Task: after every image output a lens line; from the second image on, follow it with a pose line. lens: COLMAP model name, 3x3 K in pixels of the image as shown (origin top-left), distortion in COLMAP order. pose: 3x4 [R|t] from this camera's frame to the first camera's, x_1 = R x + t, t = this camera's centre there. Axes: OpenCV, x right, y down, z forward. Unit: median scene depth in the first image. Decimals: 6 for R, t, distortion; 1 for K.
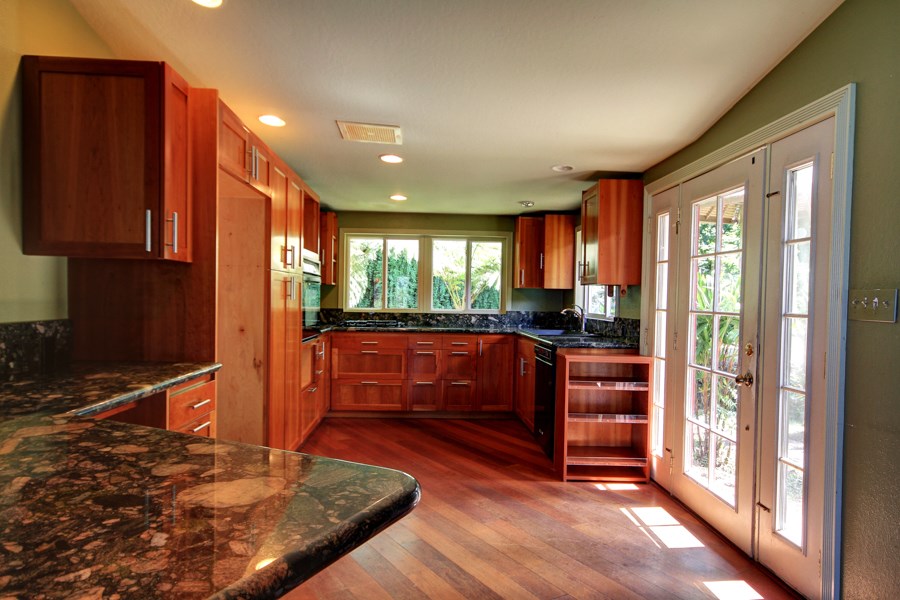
lens RADIAL K [[420.3, 0, 448.0], [0, 420.3, 313.7], [0, 0, 1]] dist [0.000033, -0.000068]
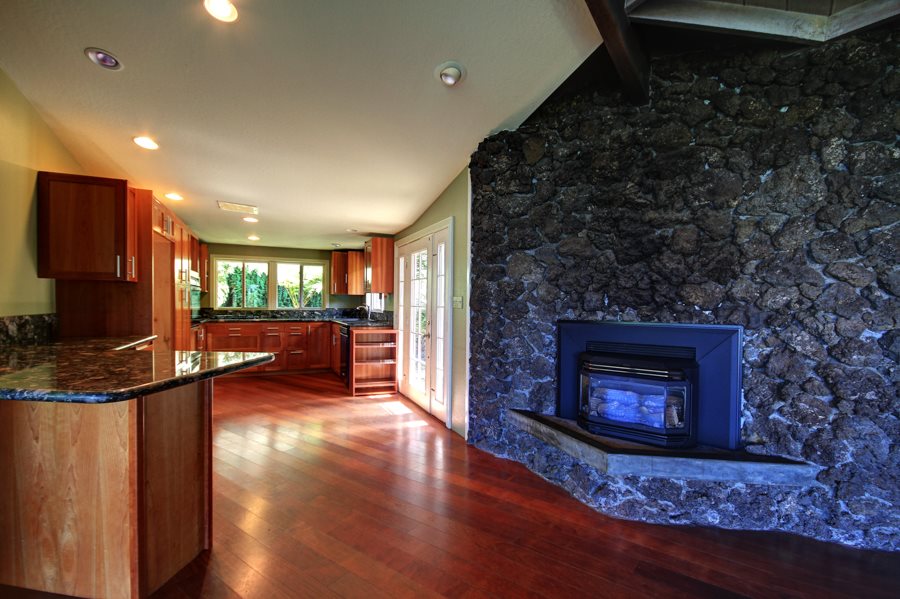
lens RADIAL K [[420.3, 0, 448.0], [0, 420.3, 313.2], [0, 0, 1]] dist [0.000033, -0.000068]
pose [[0.940368, -0.014877, 0.339832, 0.032518], [0.017060, 0.999849, -0.003439, 0.031140], [-0.339730, 0.009031, 0.940480, -0.810121]]
